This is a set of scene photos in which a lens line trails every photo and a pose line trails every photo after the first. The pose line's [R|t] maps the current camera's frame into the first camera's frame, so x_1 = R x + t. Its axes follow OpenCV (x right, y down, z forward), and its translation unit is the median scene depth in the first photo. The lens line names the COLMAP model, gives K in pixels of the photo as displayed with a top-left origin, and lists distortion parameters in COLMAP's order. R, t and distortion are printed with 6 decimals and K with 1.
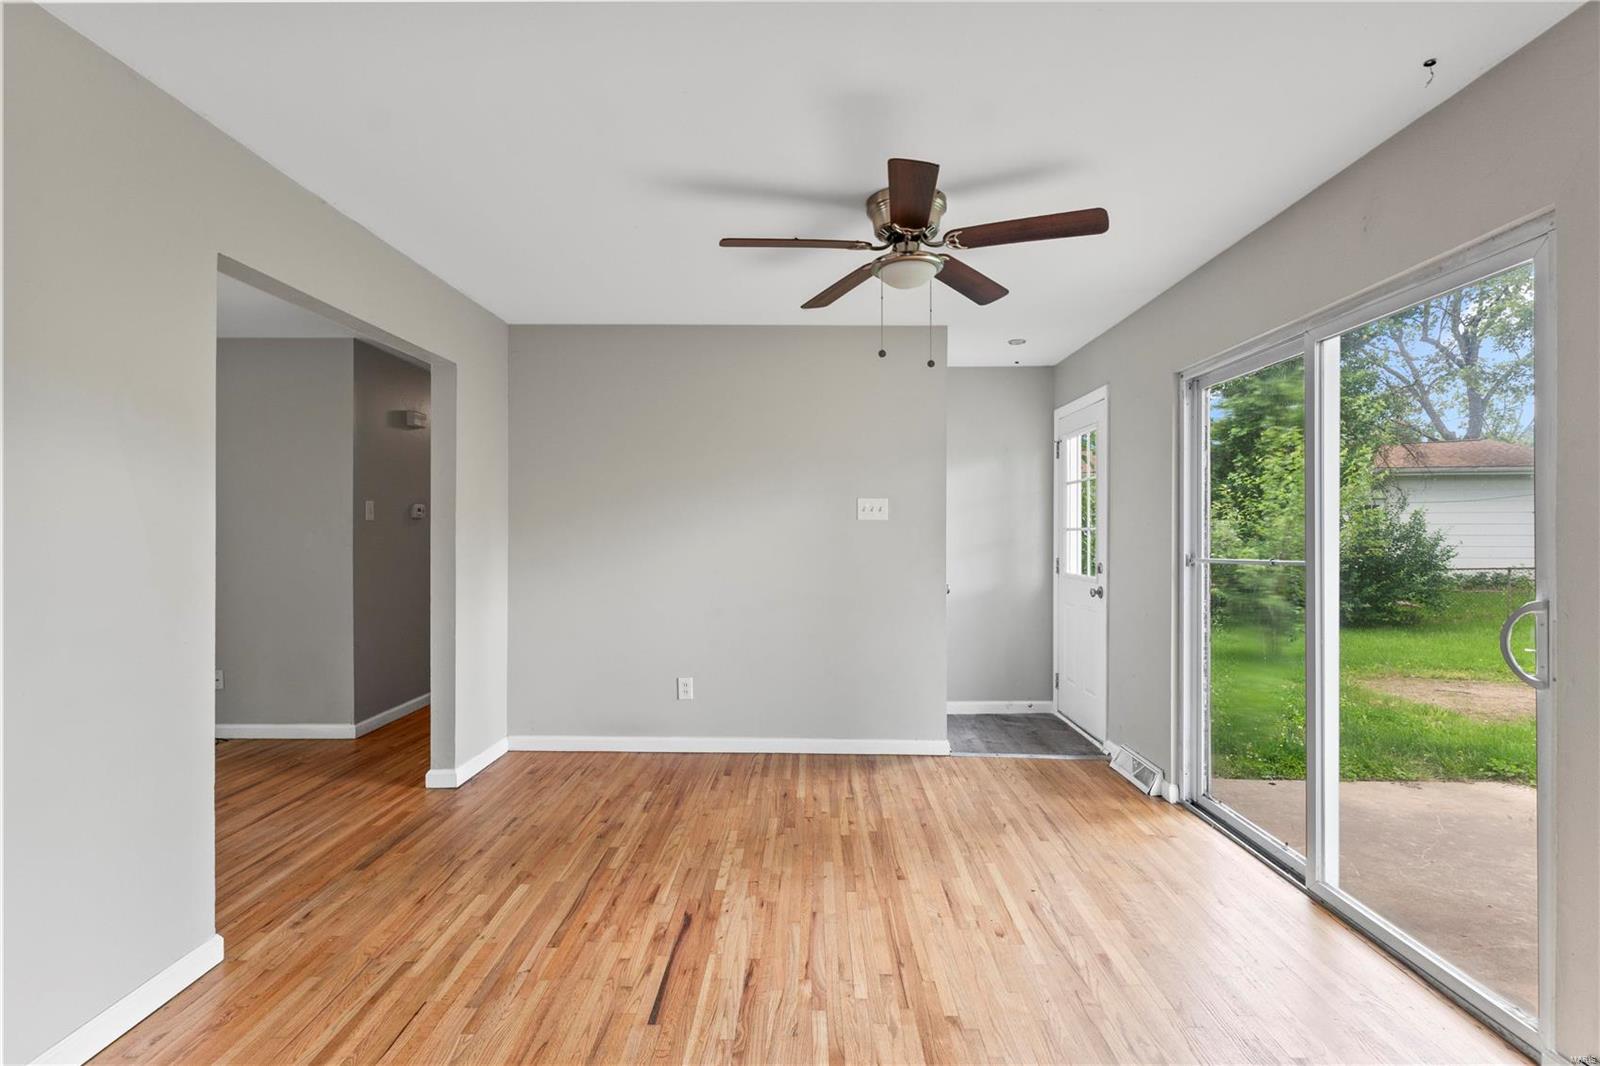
lens RADIAL K [[764.2, 0, 790.1], [0, 764.2, 529.8], [0, 0, 1]] dist [-0.004067, 0.002425]
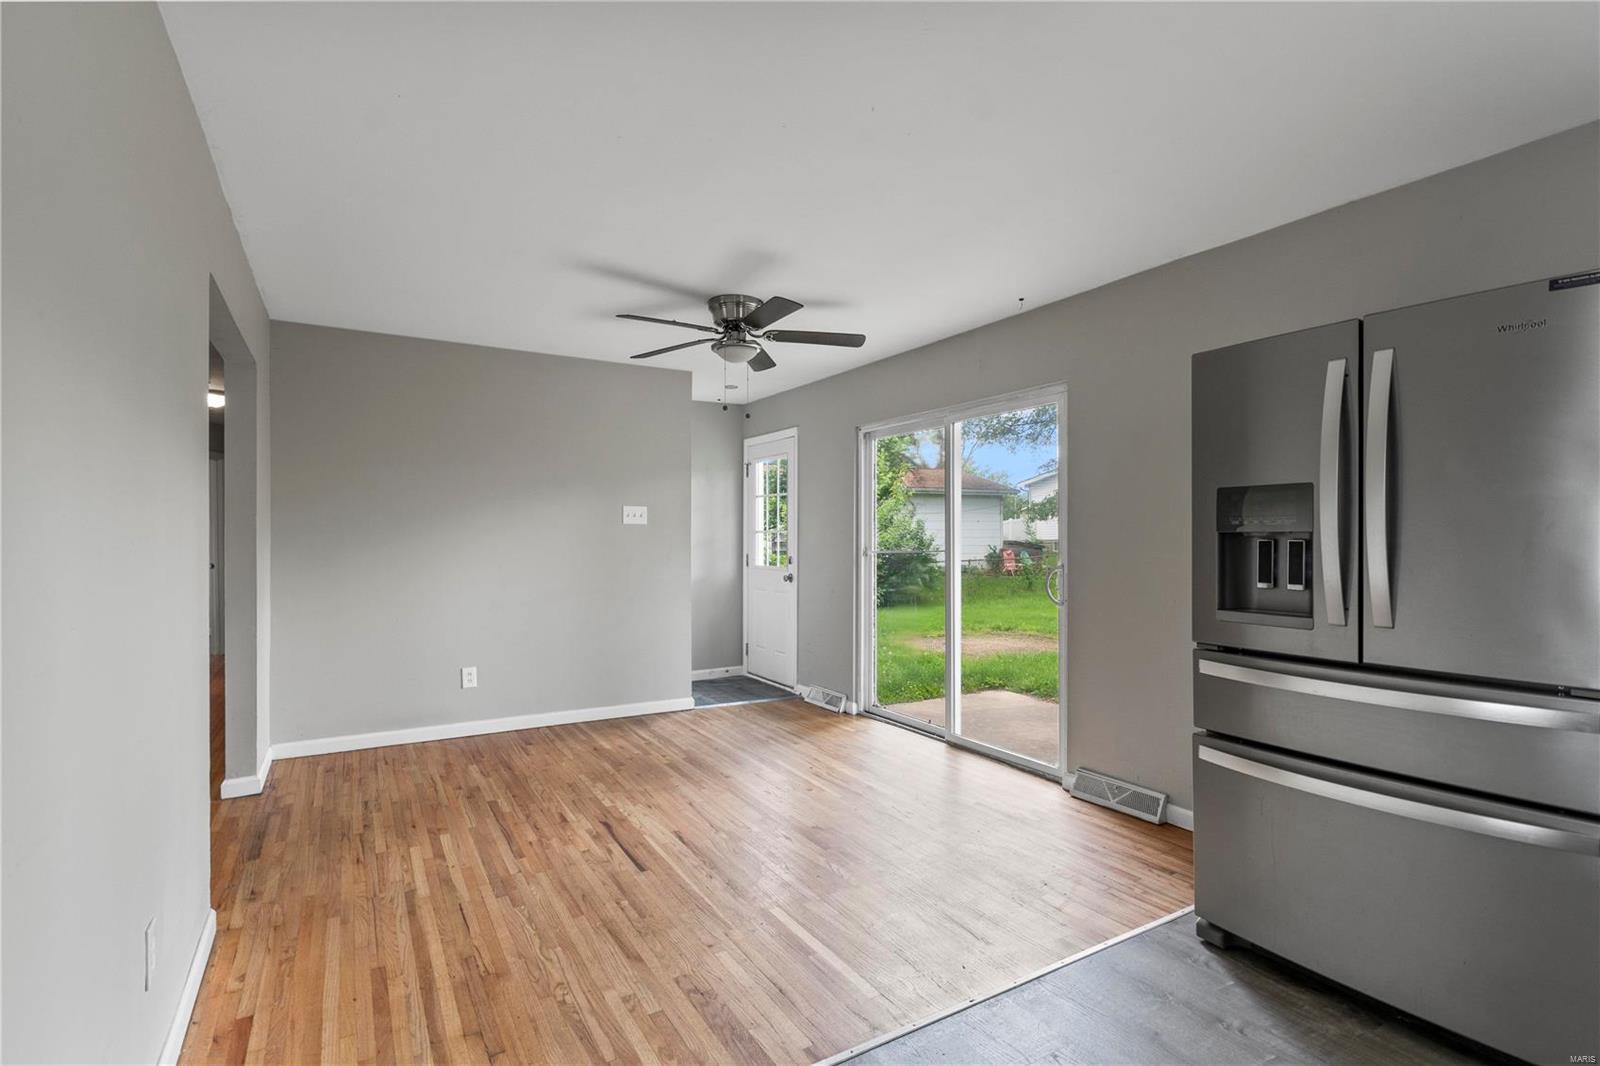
lens RADIAL K [[764.2, 0, 802.6], [0, 764.2, 536.4], [0, 0, 1]] dist [-0.004067, 0.002425]
pose [[0.846736, -0.002447, 0.532008, -0.386603], [0.000718, 0.999994, 0.003457, 0.003594], [-0.532013, -0.002545, 0.846733, -0.216064]]
